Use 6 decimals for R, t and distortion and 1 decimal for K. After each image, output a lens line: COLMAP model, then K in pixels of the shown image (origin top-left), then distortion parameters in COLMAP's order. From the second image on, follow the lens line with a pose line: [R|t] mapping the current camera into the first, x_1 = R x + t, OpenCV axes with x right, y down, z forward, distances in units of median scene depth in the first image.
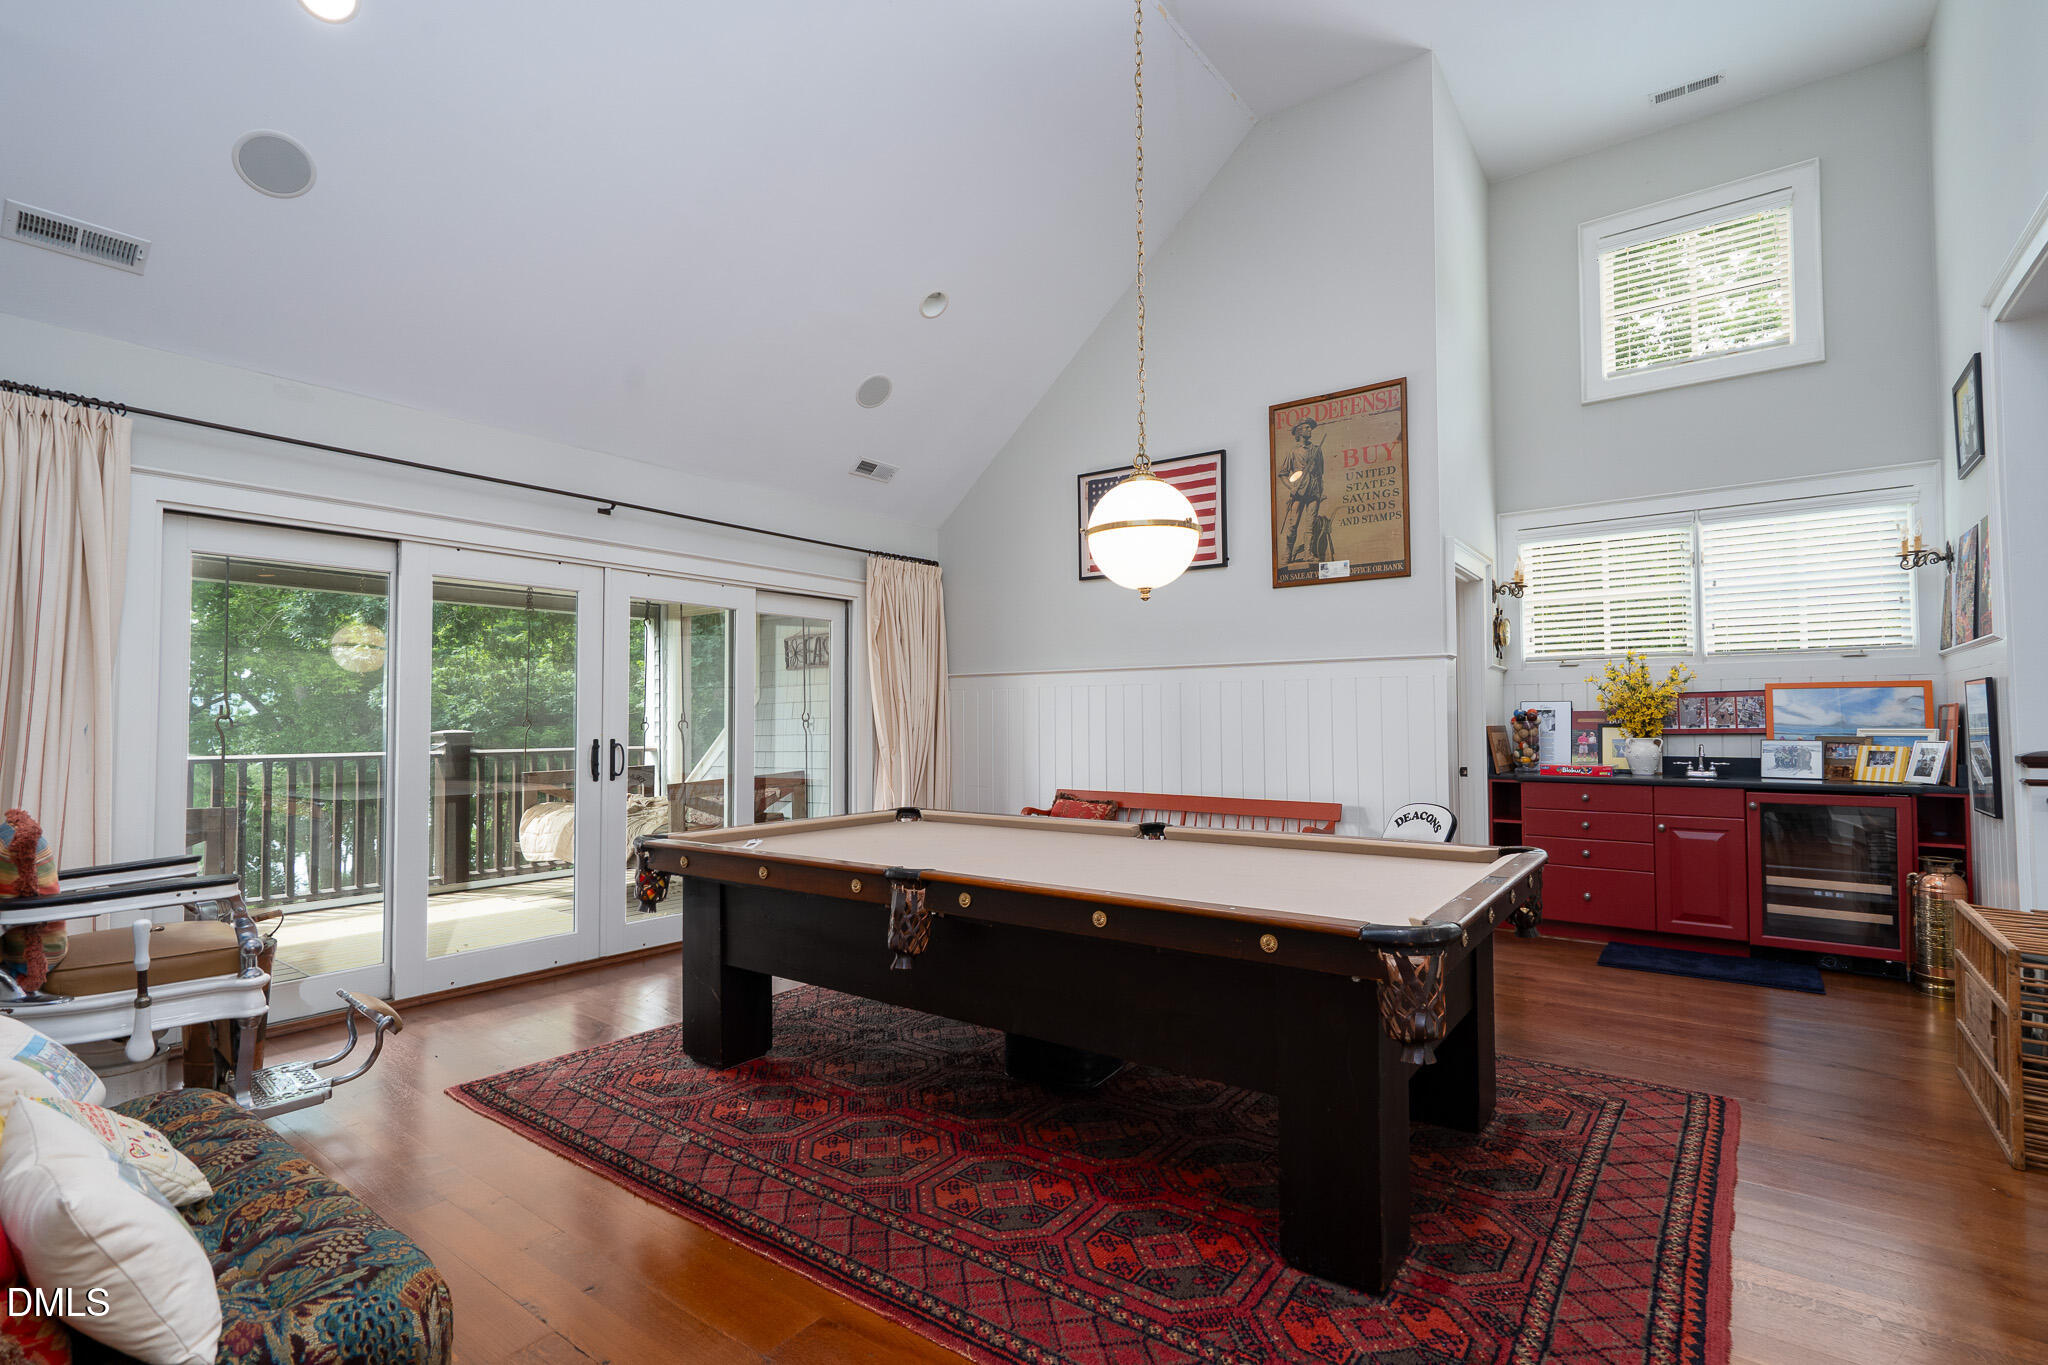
lens RADIAL K [[965.0, 0, 1025.1], [0, 965.0, 683.2], [0, 0, 1]] dist [0.001644, 0.000289]
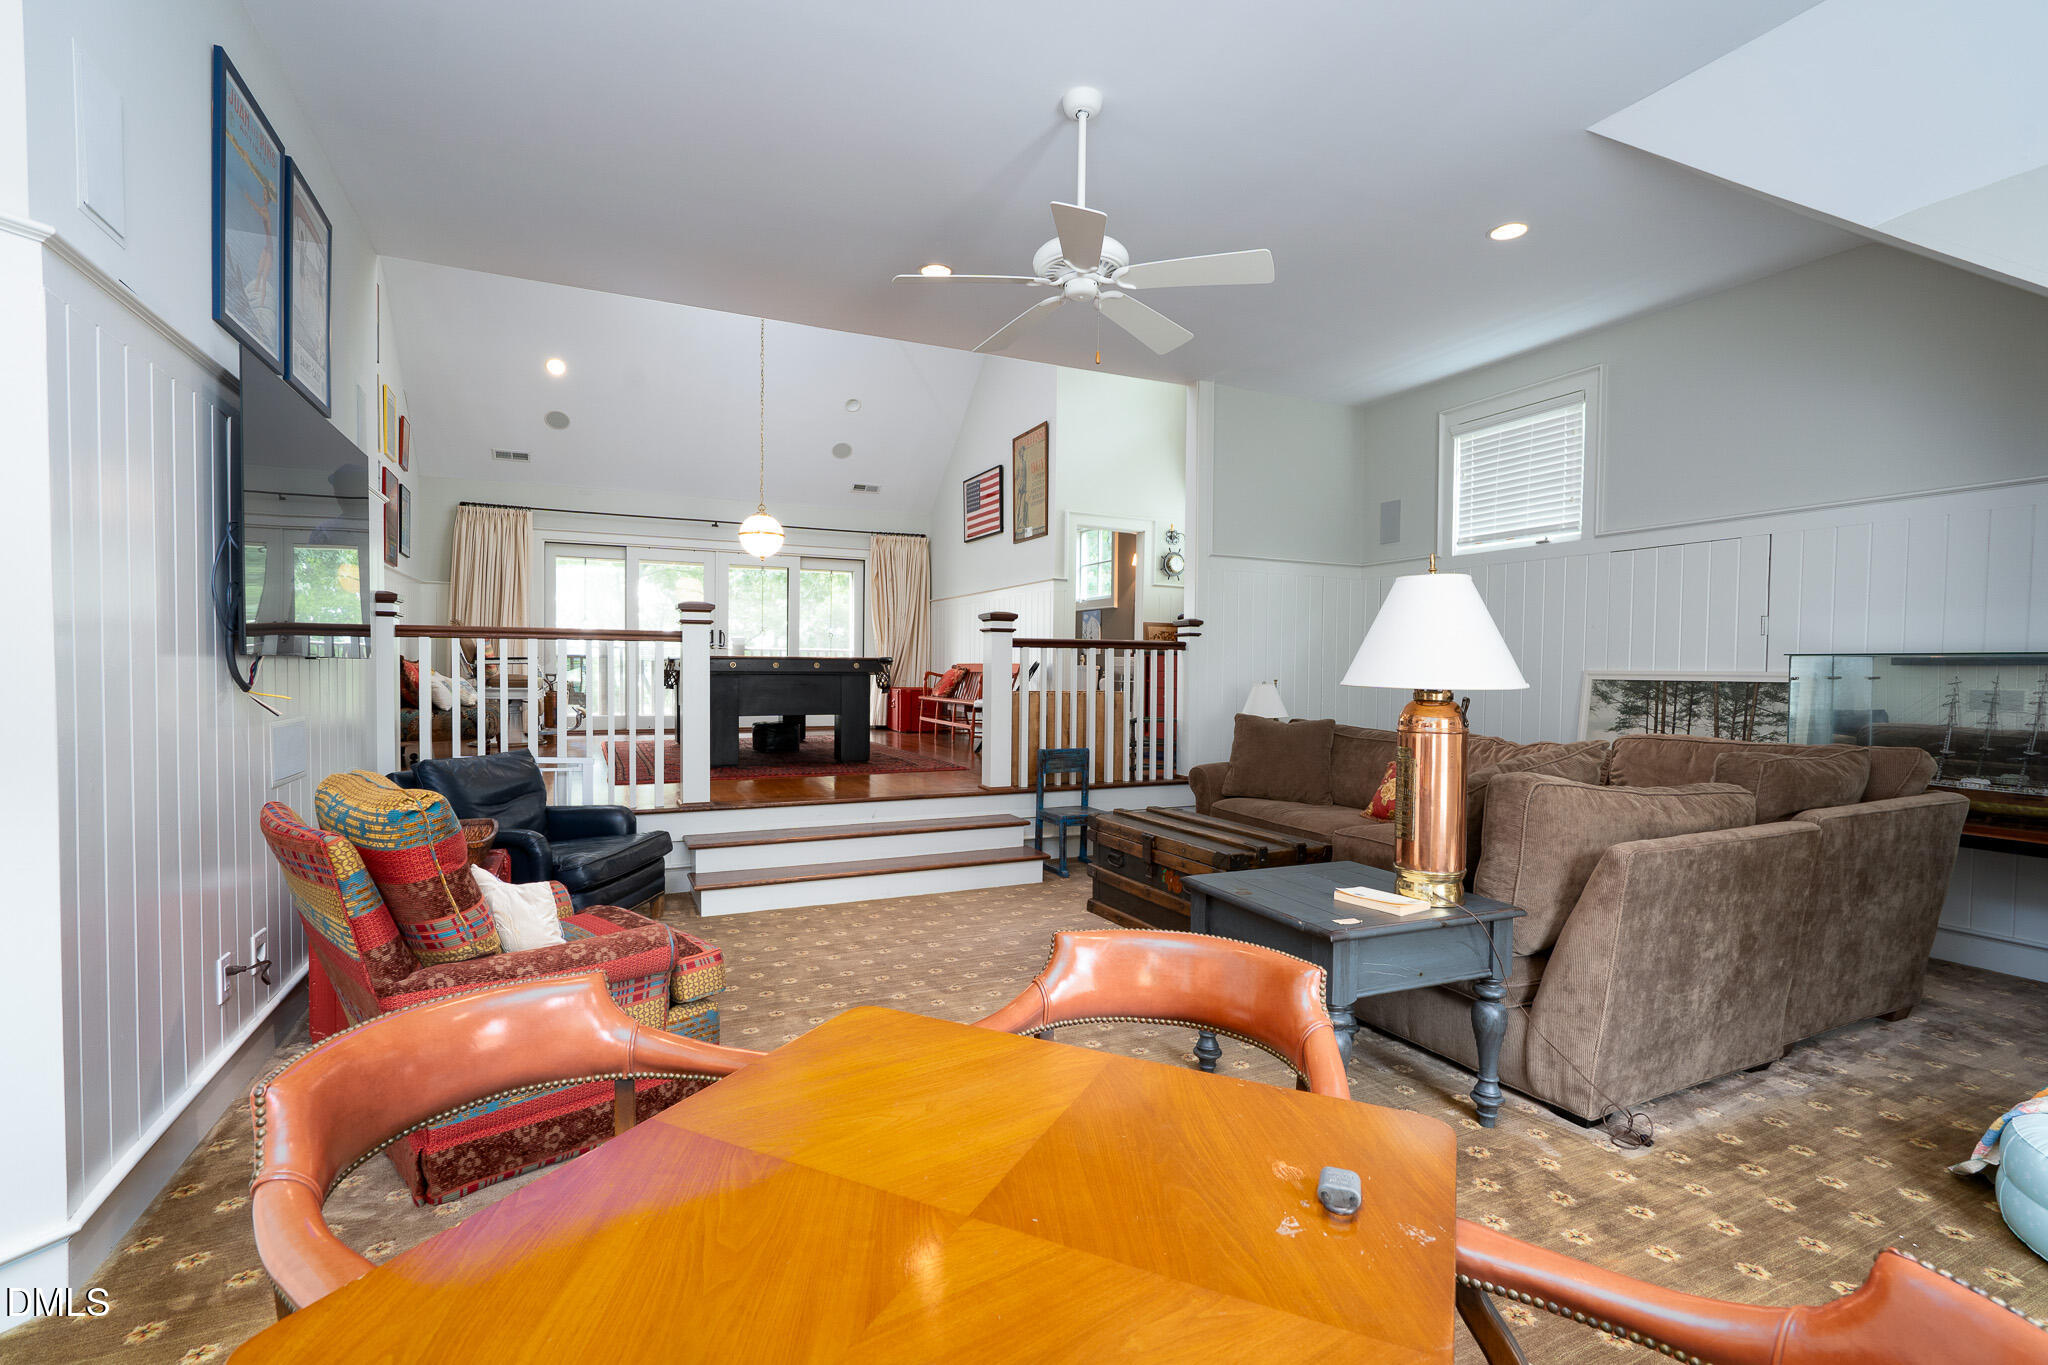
lens RADIAL K [[965.0, 0, 1025.3], [0, 965.0, 682.6], [0, 0, 1]] dist [0.001644, 0.000289]
pose [[0.875859, 0.019323, -0.482180, 1.140925], [0.007178, 0.998566, 0.053054, 0.060872], [0.482514, -0.049928, 0.874464, -0.542202]]
